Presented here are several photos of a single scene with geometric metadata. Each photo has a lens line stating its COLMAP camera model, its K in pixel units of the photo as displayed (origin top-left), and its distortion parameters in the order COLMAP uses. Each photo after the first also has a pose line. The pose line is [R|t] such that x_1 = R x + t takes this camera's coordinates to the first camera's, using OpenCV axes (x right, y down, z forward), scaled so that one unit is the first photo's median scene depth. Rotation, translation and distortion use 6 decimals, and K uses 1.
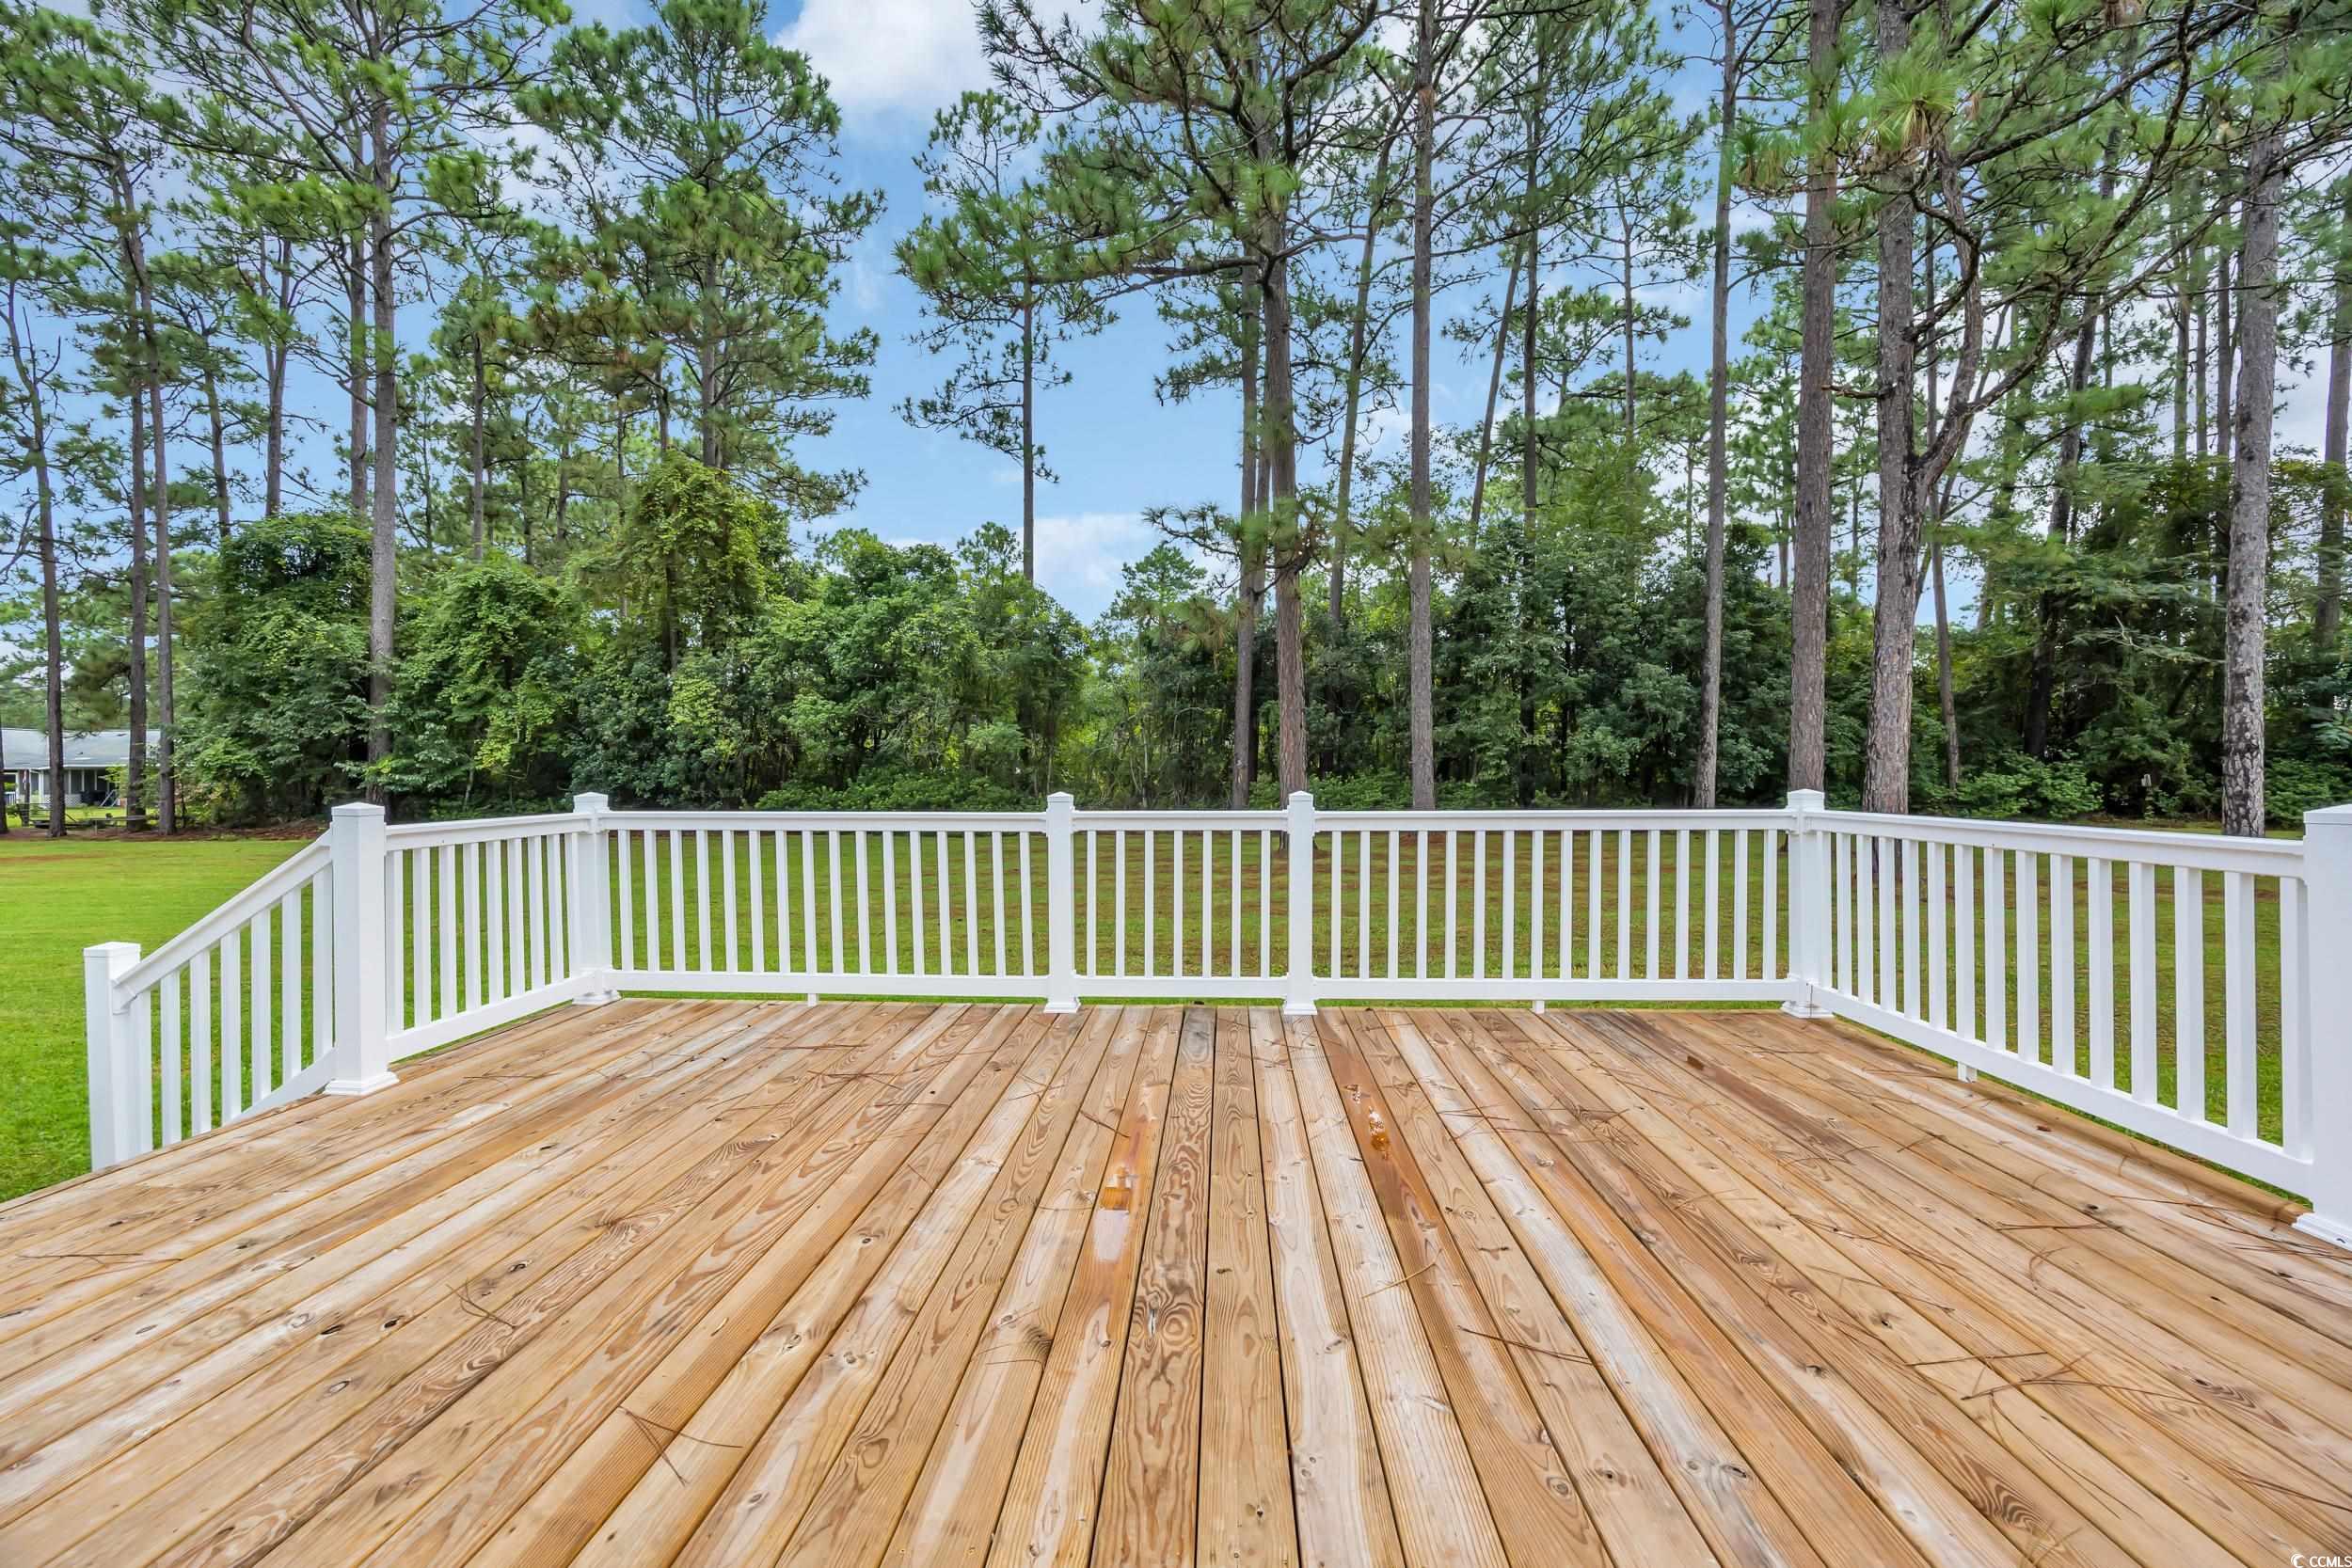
lens RADIAL K [[964.5, 0, 1162.7], [0, 964.5, 783.2], [0, 0, 1]] dist [-0.016755, 0.001738]
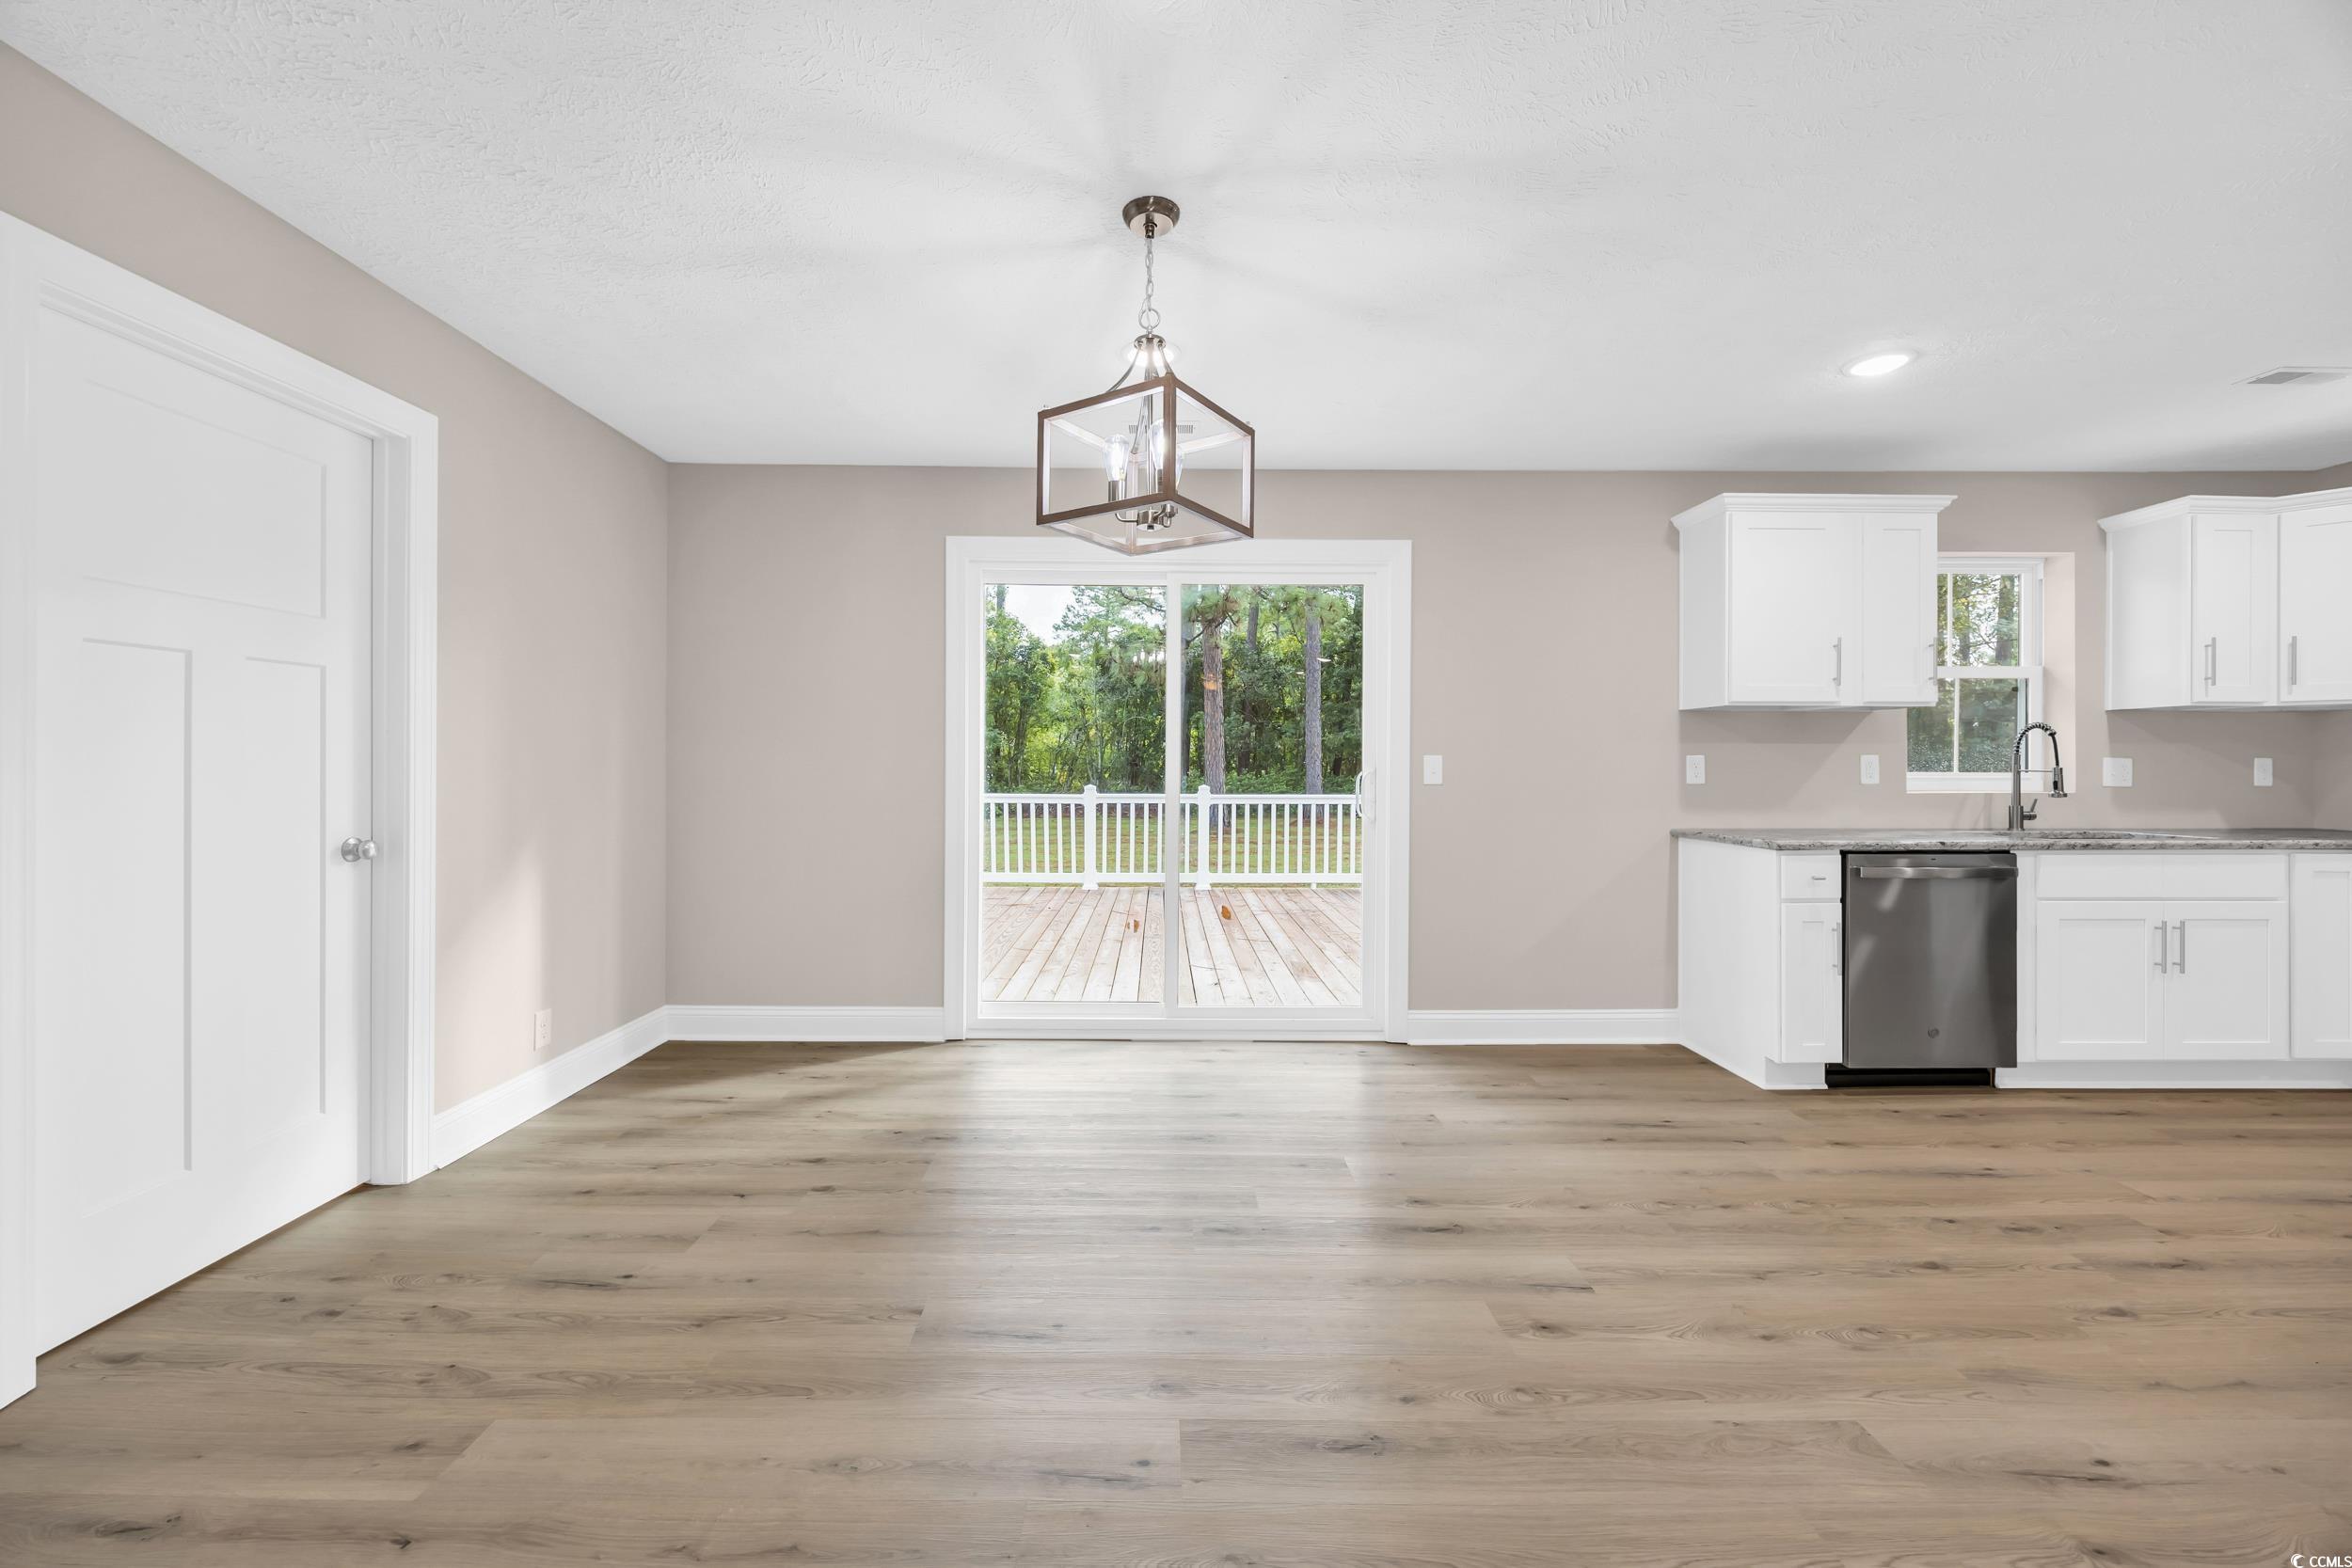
lens RADIAL K [[893.5, 0, 1153.9], [0, 893.5, 765.8], [0, 0, 1]] dist [-0.006248, 0.001044]
pose [[0.998431, 0.005504, 0.055718, -0.013750], [-0.004877, 0.999923, -0.011374, -0.002074], [-0.055777, 0.011084, 0.998382, -0.173023]]
